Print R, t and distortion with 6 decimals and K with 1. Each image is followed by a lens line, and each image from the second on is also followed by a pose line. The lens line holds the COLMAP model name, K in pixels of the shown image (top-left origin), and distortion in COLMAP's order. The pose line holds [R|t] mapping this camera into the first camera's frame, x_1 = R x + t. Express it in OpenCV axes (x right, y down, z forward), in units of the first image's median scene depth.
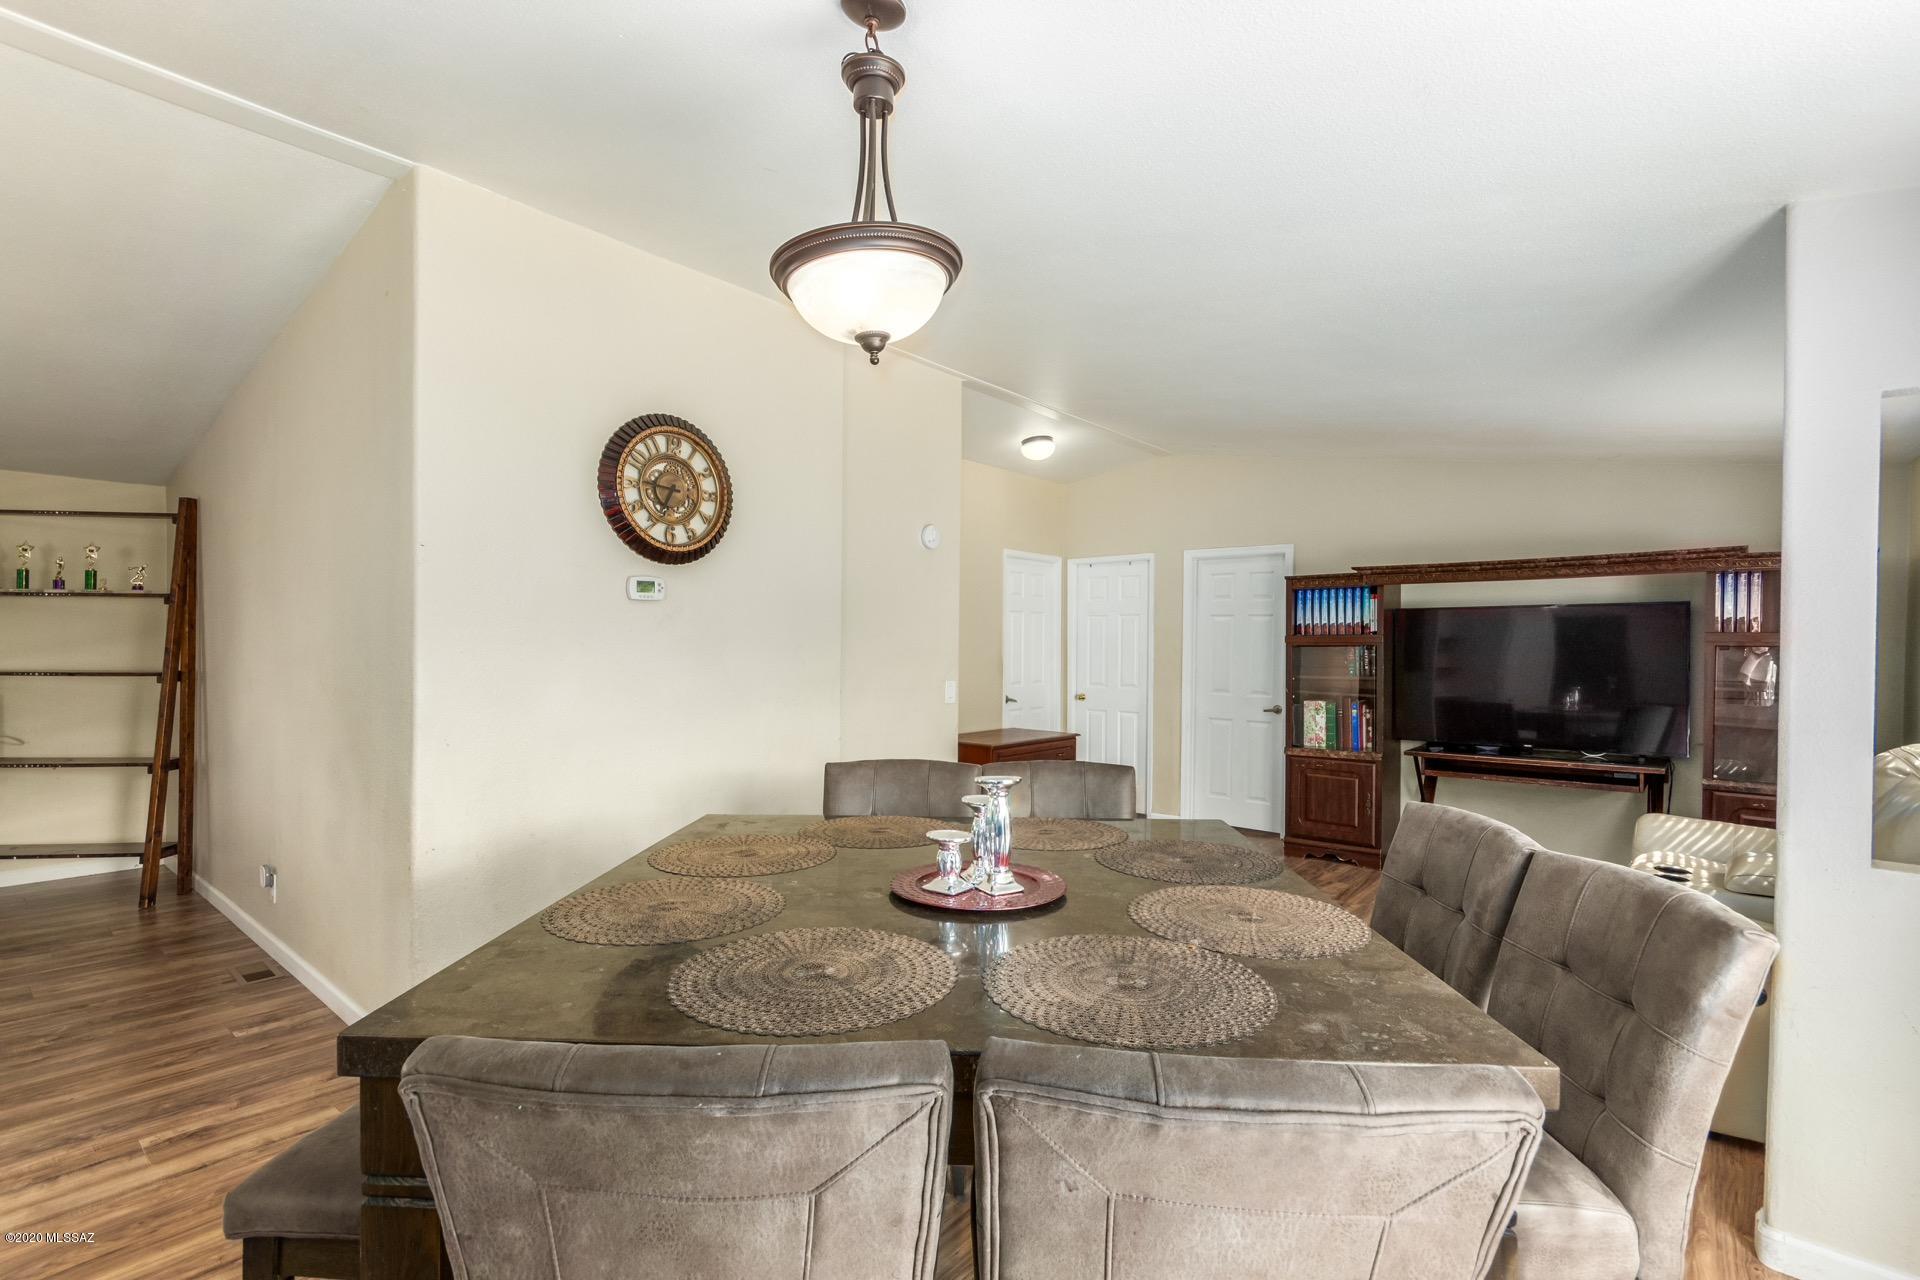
lens RADIAL K [[891.5, 0, 969.6], [0, 891.5, 654.8], [0, 0, 1]] dist [0.000556, 0.002080]
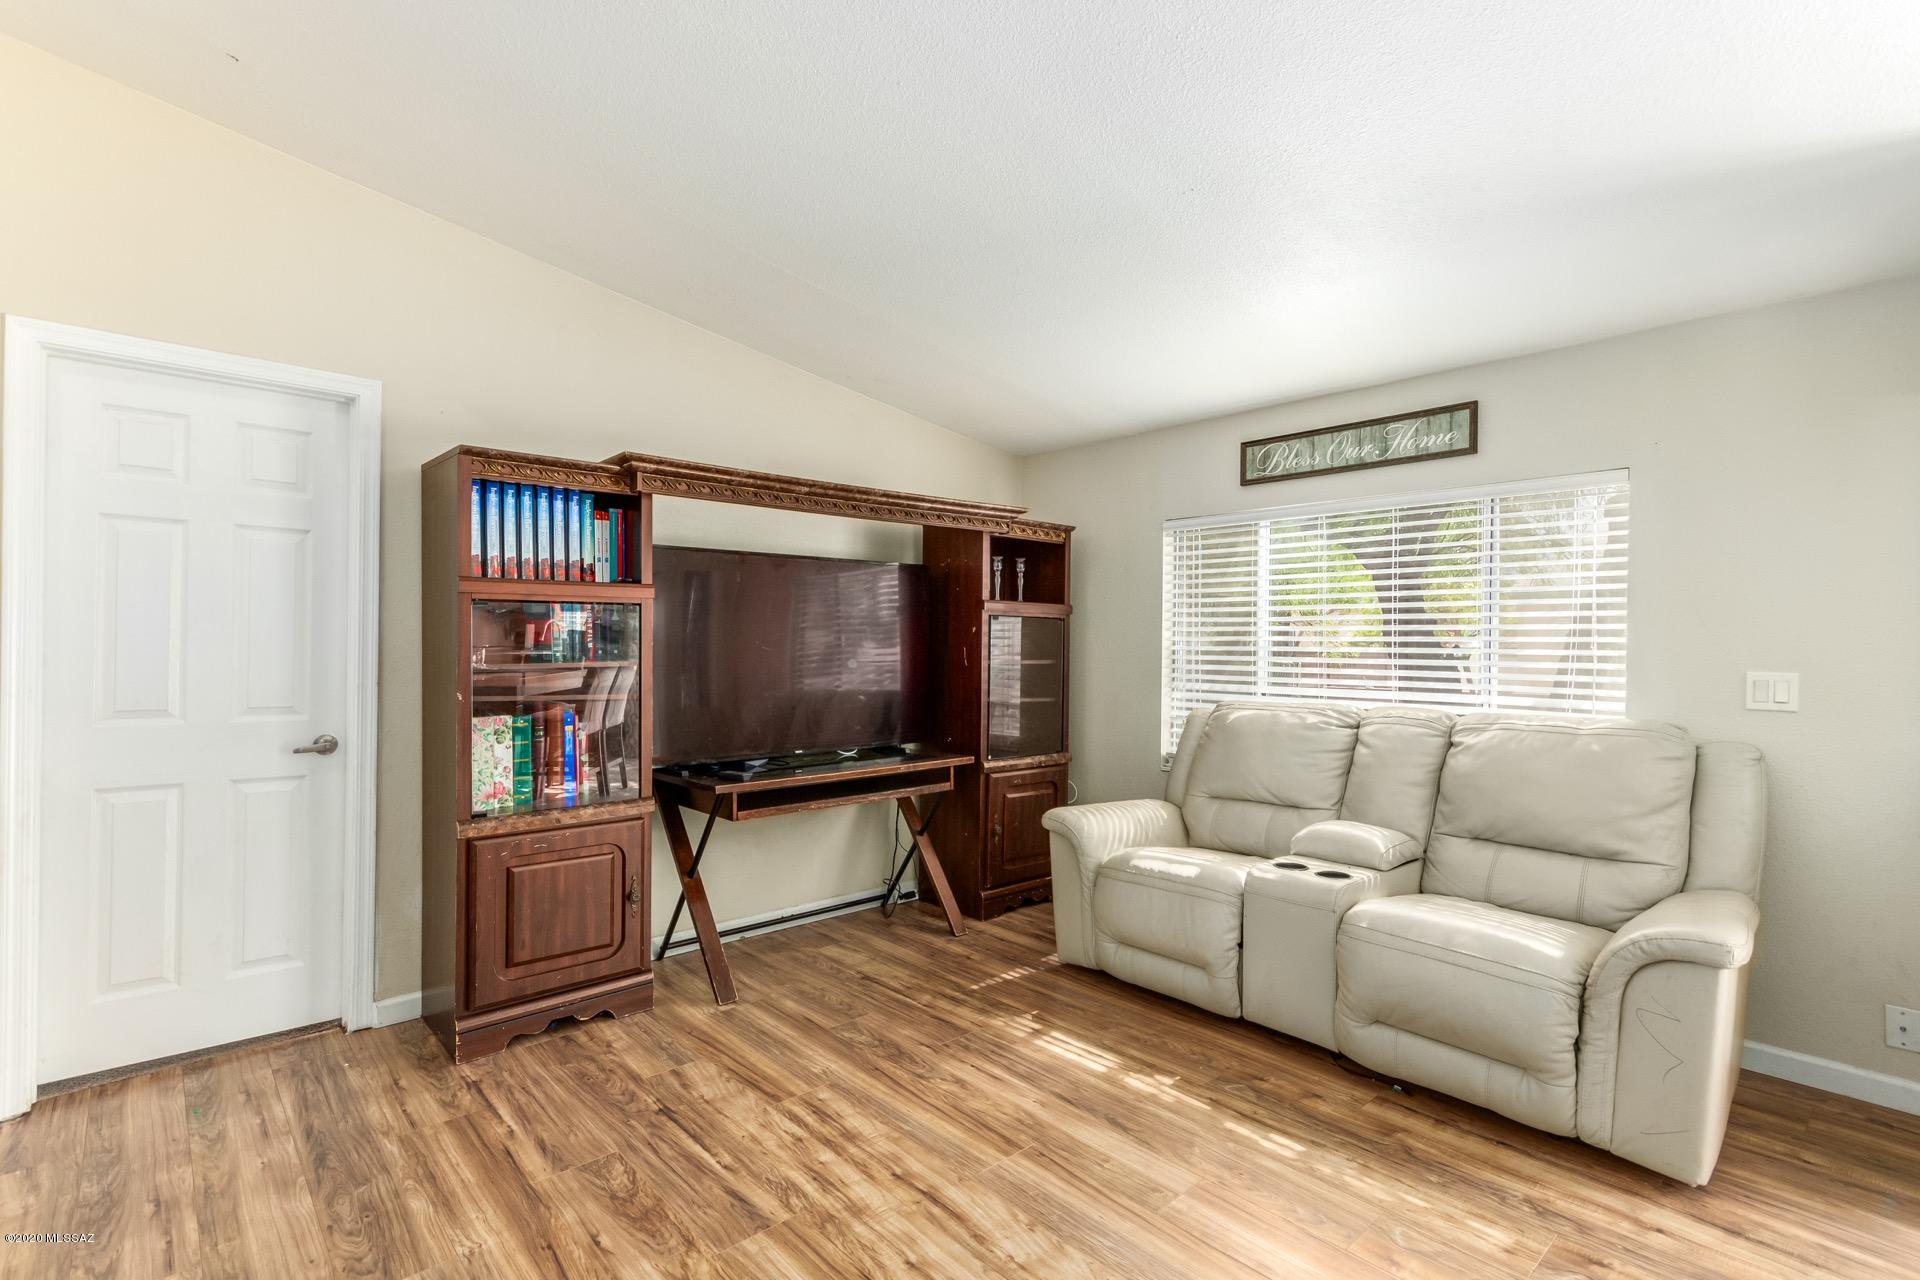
lens RADIAL K [[891.5, 0, 966.7], [0, 891.5, 651.7], [0, 0, 1]] dist [0.000556, 0.002080]
pose [[0.138425, -0.010778, 0.990314, -0.058714], [0.007545, 0.999923, 0.009828, 0.014415], [-0.990344, 0.006111, 0.138496, 0.703039]]
